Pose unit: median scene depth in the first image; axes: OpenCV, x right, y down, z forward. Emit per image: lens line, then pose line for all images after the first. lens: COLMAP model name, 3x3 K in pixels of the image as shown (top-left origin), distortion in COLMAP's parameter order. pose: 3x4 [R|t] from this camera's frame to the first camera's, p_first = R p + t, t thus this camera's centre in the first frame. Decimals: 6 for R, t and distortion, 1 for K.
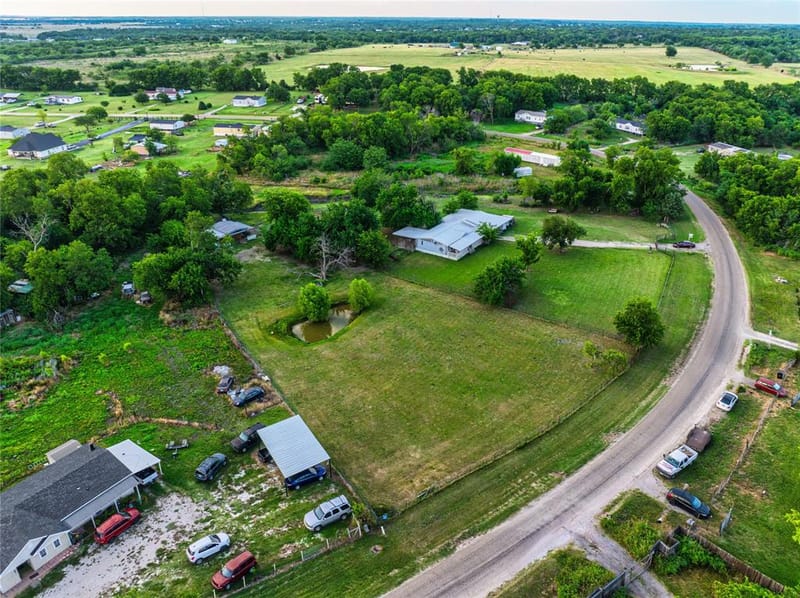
lens RADIAL K [[572.8, 0, 400.0], [0, 572.8, 299.0], [0, 0, 1]] dist [-0.059909, 0.038186]
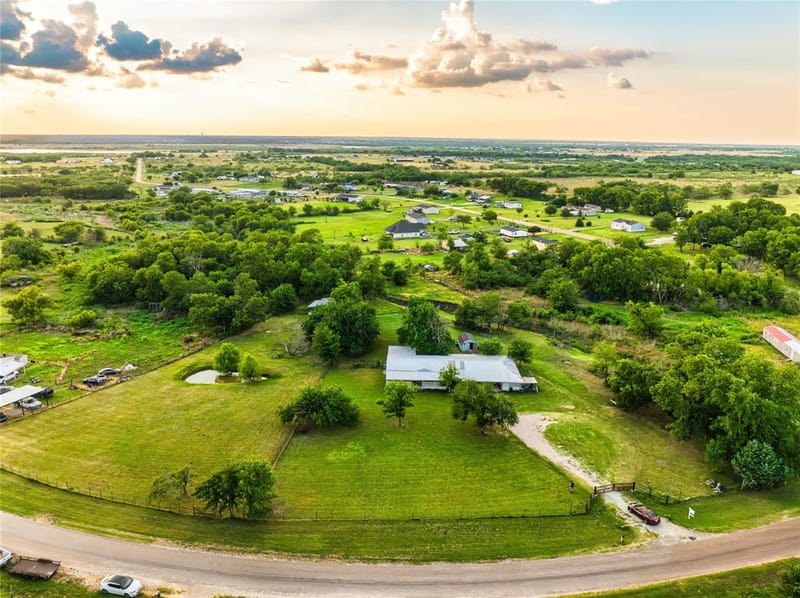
lens RADIAL K [[572.8, 0, 400.0], [0, 572.8, 299.0], [0, 0, 1]] dist [-0.059909, 0.038186]
pose [[0.547601, 0.236426, -0.802643, 0.964884], [-0.391247, 0.920276, 0.004149, -0.251171], [0.739634, 0.311760, 0.596445, 0.502073]]
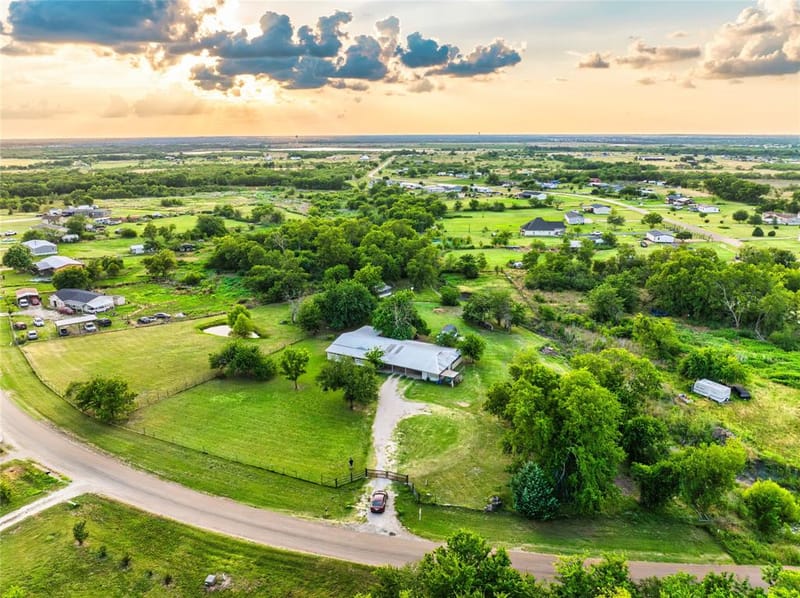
lens RADIAL K [[565.1, 0, 400.0], [0, 565.1, 299.0], [0, 0, 1]] dist [-0.055345, 0.034131]
pose [[0.115776, 0.278344, -0.953478, 1.235285], [-0.444408, 0.873009, 0.200891, -0.498136], [0.888312, 0.400475, 0.224771, 1.001812]]
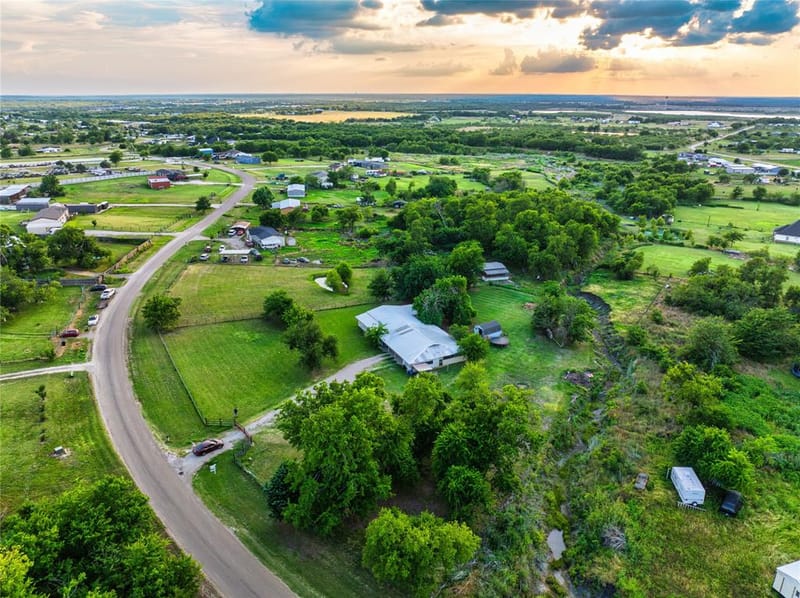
lens RADIAL K [[562.1, 0, 400.0], [0, 562.1, 299.0], [0, 0, 1]] dist [-0.056995, 0.036881]
pose [[-0.482530, 0.302841, -0.821859, 1.091396], [-0.395445, 0.761924, 0.512929, -0.809748], [0.781530, 0.572503, -0.247894, 1.536846]]
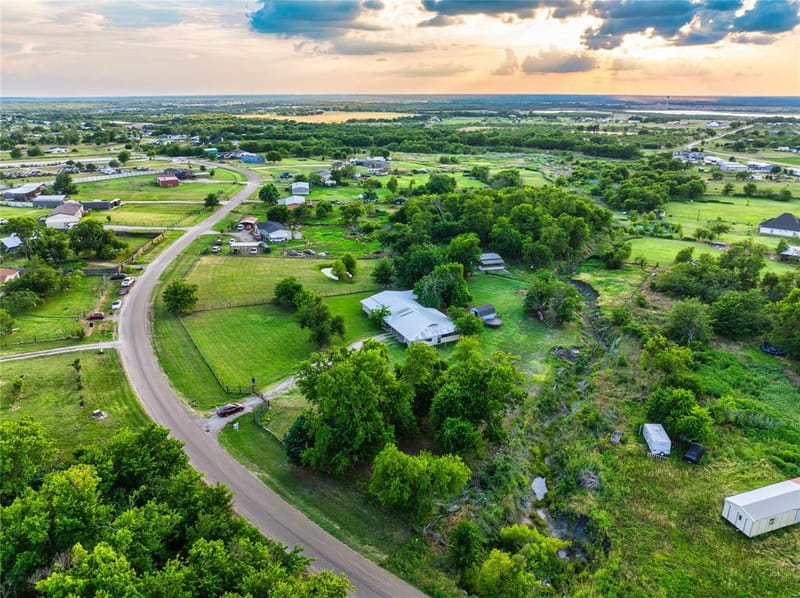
lens RADIAL K [[565.1, 0, 400.0], [0, 565.1, 299.0], [0, 0, 1]] dist [-0.055345, 0.034131]
pose [[-0.483629, 0.301763, -0.821610, 1.188011], [-0.392389, 0.764327, 0.511698, -0.832981], [0.782390, 0.569863, -0.251242, 1.583946]]
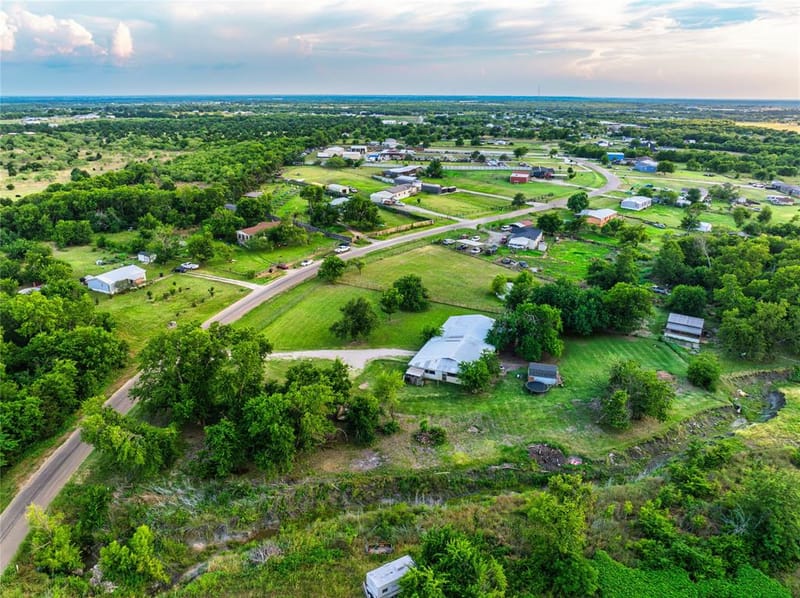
lens RADIAL K [[565.1, 0, 400.0], [0, 565.1, 299.0], [0, 0, 1]] dist [-0.055345, 0.034131]
pose [[-0.980109, 0.067058, -0.186787, 0.465043], [-0.089791, 0.689506, 0.718693, -1.030891], [0.176985, 0.721169, -0.669769, 1.977821]]
